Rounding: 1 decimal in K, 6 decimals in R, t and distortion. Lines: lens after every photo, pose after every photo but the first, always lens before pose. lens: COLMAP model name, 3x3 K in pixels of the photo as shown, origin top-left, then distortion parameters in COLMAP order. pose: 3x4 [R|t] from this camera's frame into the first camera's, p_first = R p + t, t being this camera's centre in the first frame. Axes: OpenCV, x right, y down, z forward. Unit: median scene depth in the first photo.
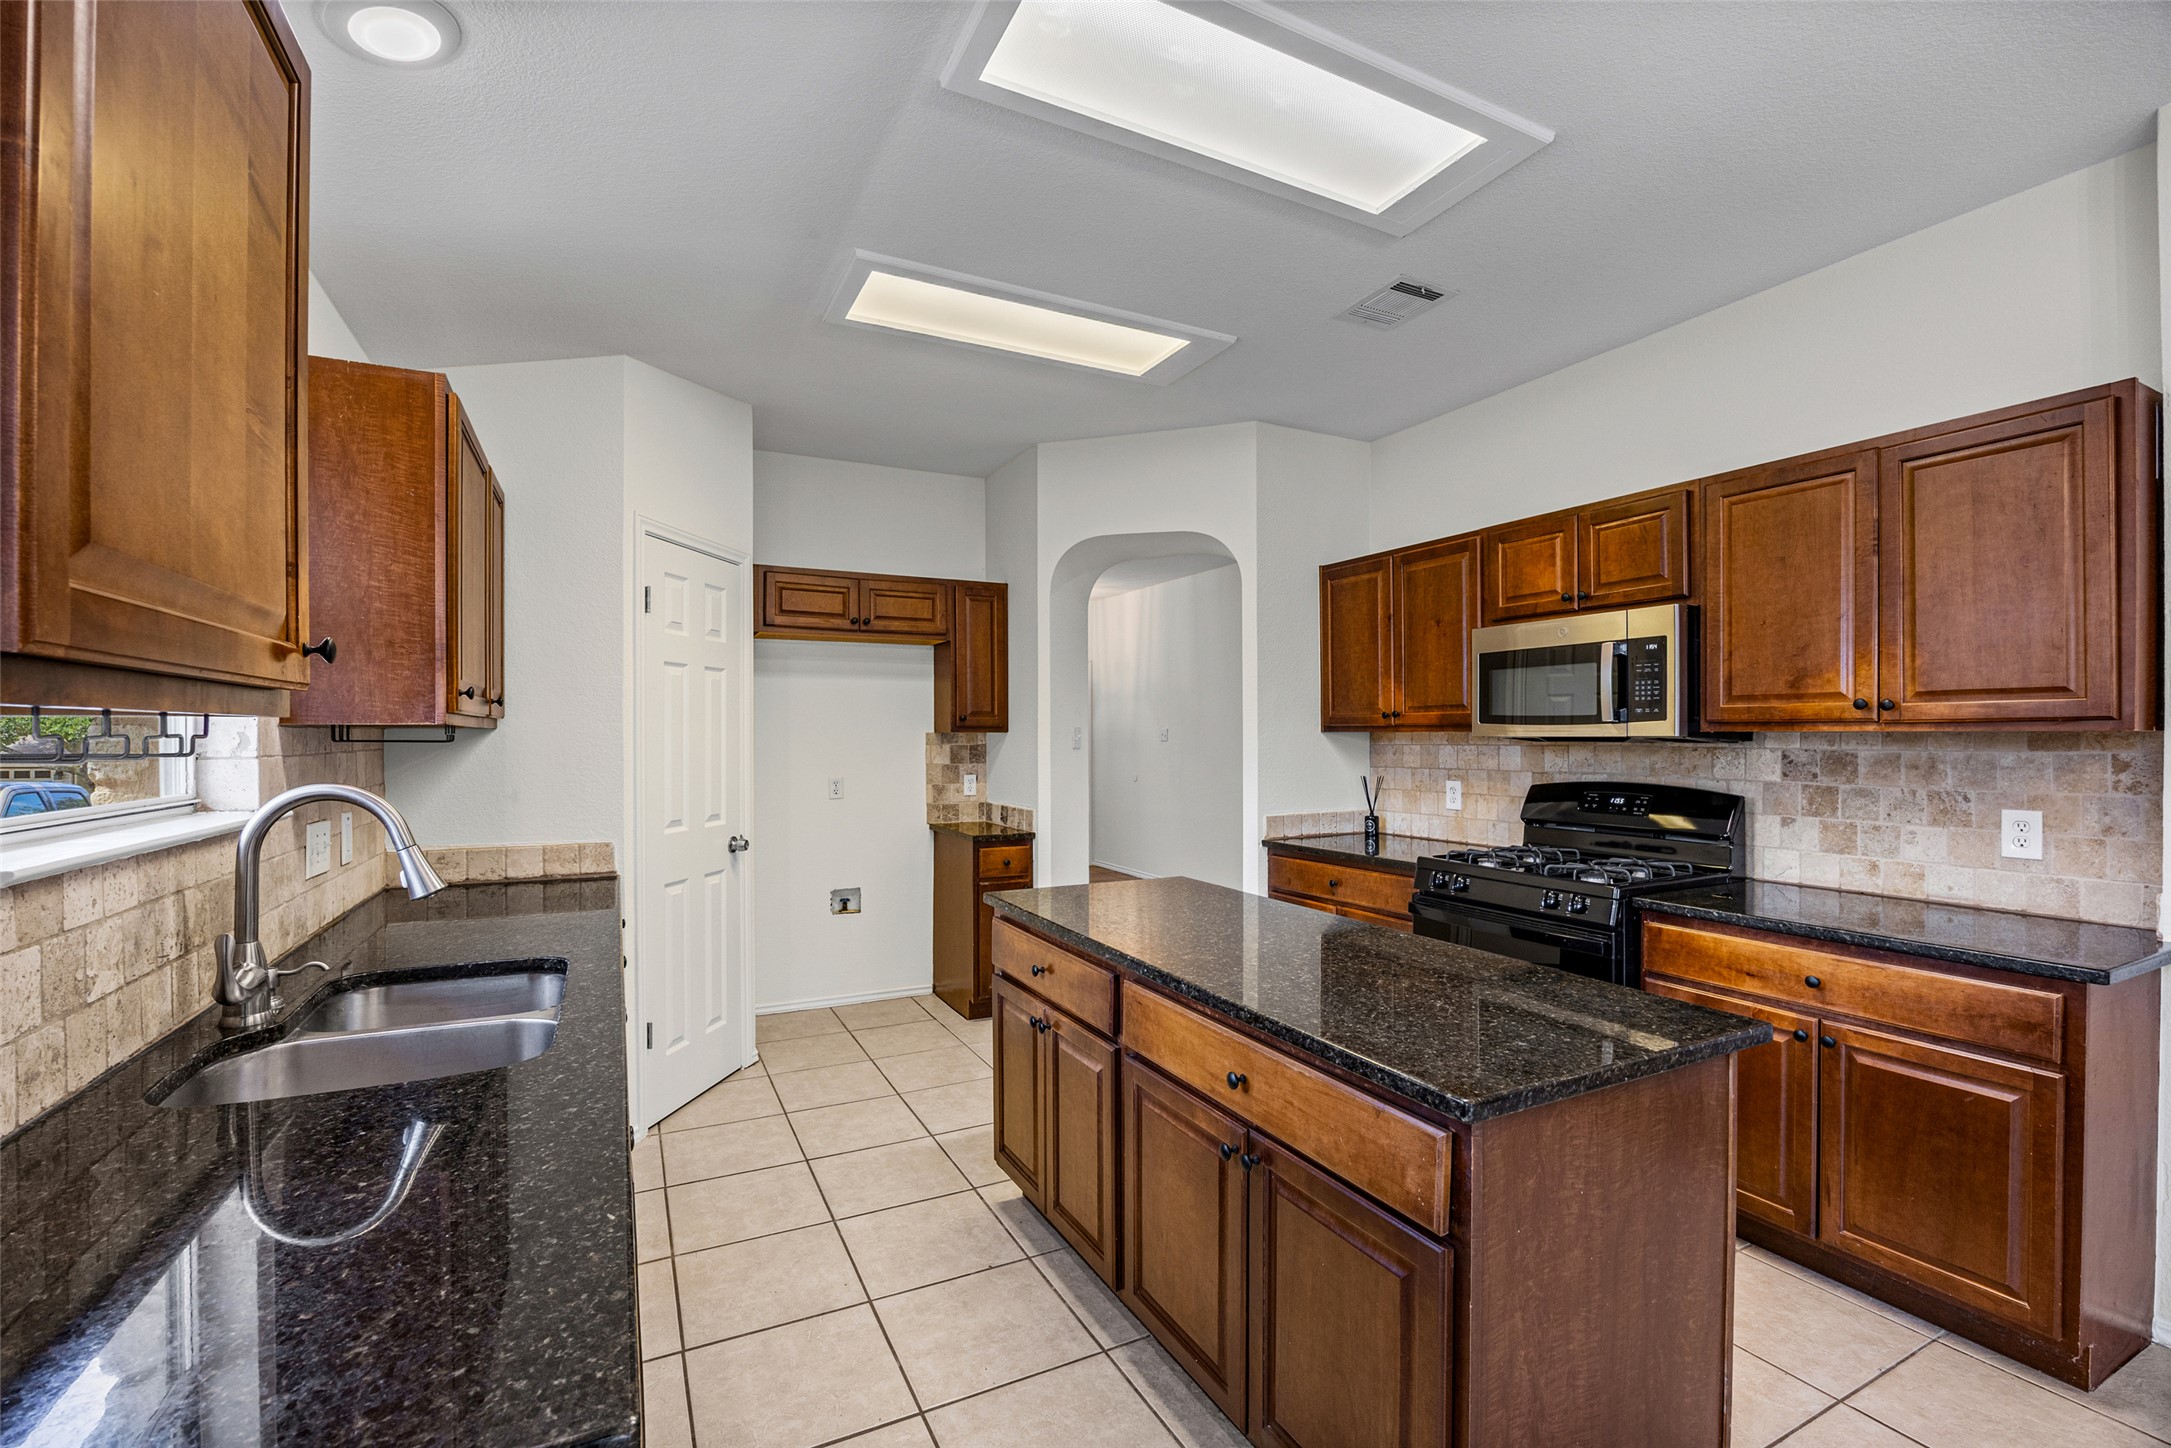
lens RADIAL K [[939.2, 0, 1094.3], [0, 939.2, 739.4], [0, 0, 1]] dist [-0.009974, -0.000115]
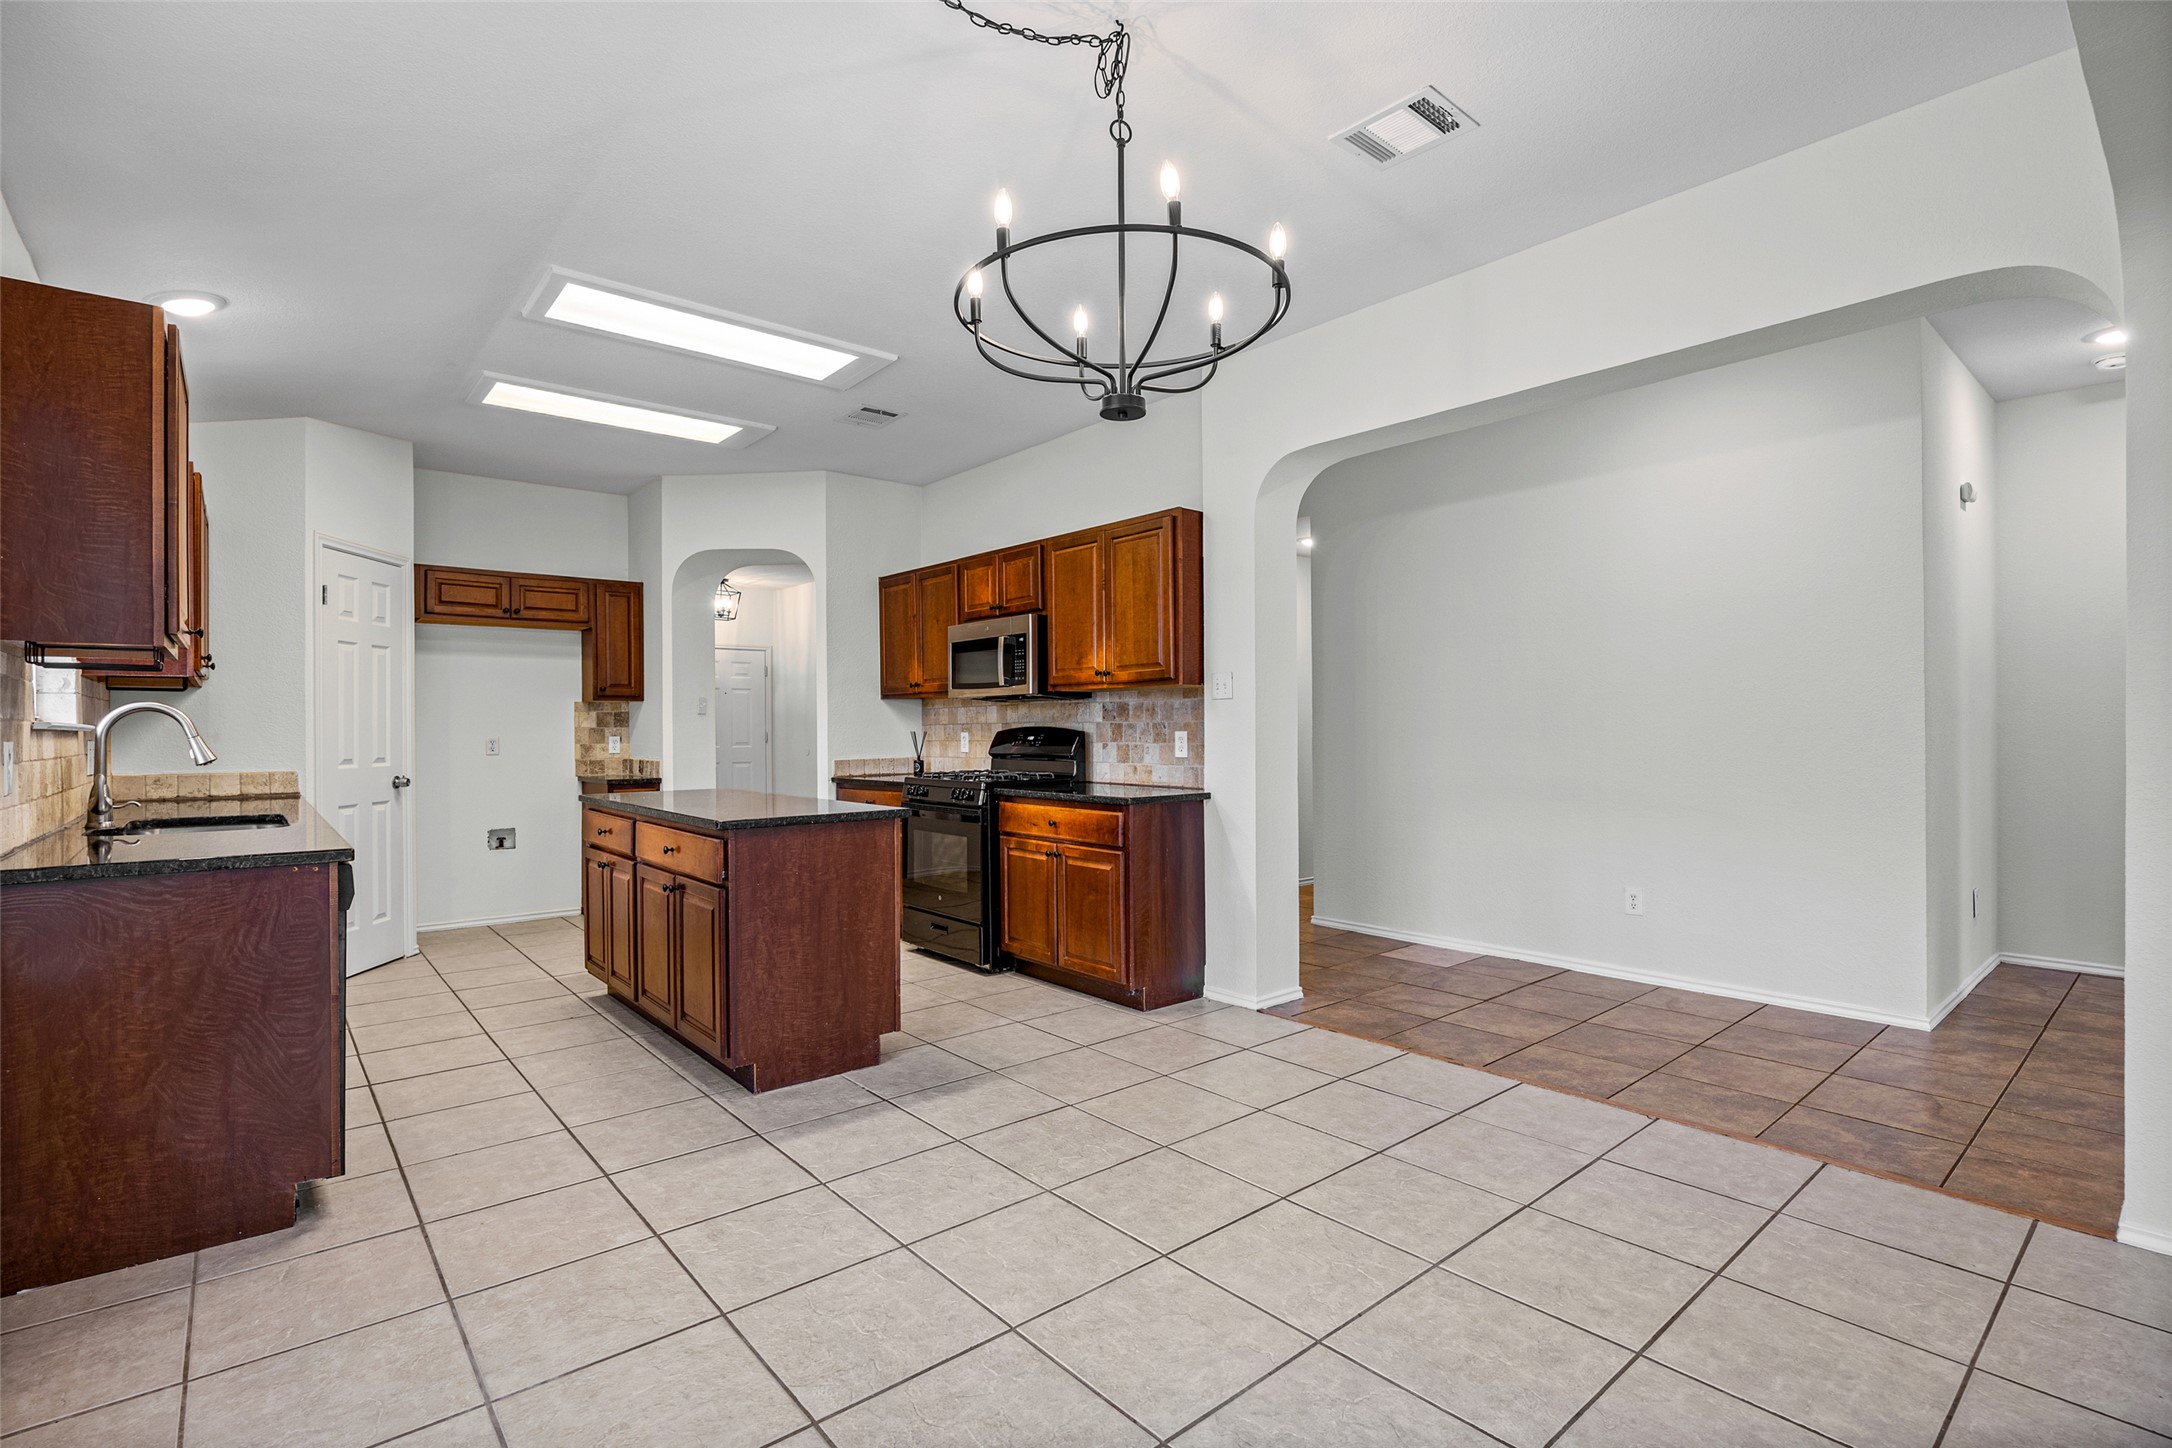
lens RADIAL K [[1016.8, 0, 1080.7], [0, 1016.8, 726.8], [0, 0, 1]] dist [-0.004034, 0.000066]
pose [[0.976445, -0.004735, 0.215715, 0.249109], [0.006227, 0.999961, -0.006241, 0.052509], [-0.215678, 0.007437, 0.976436, -0.606879]]
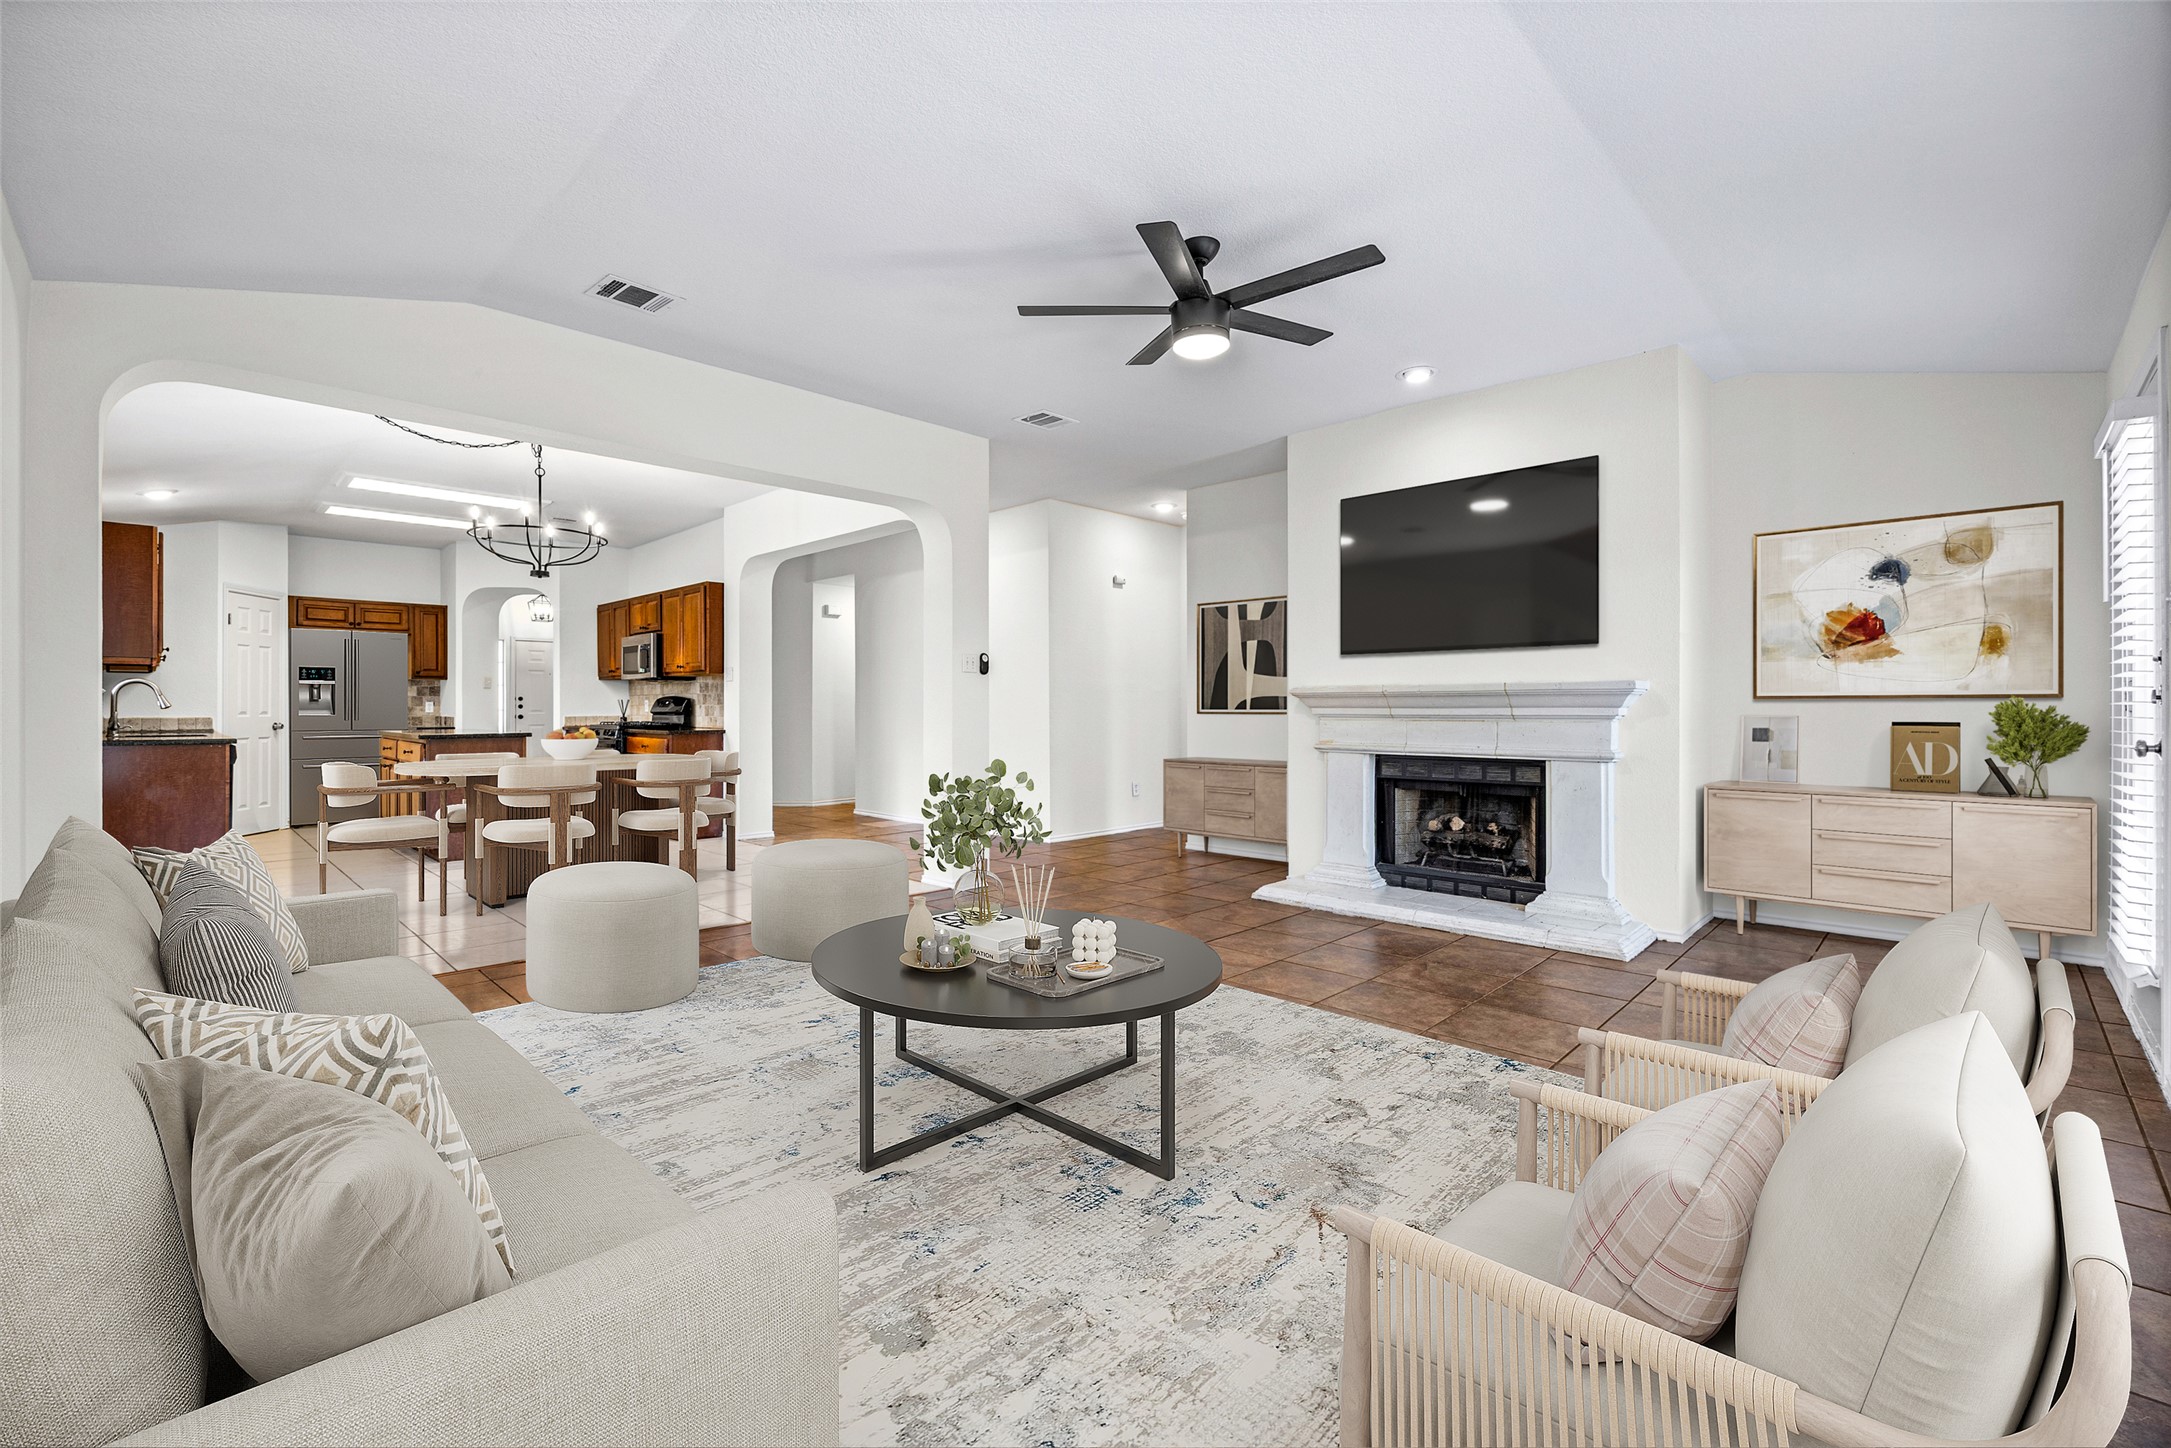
lens RADIAL K [[932.1, 0, 1086.3], [0, 932.1, 706.0], [0, 0, 1]] dist [-0.003632, -0.000387]
pose [[0.951149, 0.000215, 0.308733, 0.799243], [0.001995, 0.999975, -0.006843, 0.087869], [-0.308727, 0.007124, 0.951124, -1.768441]]
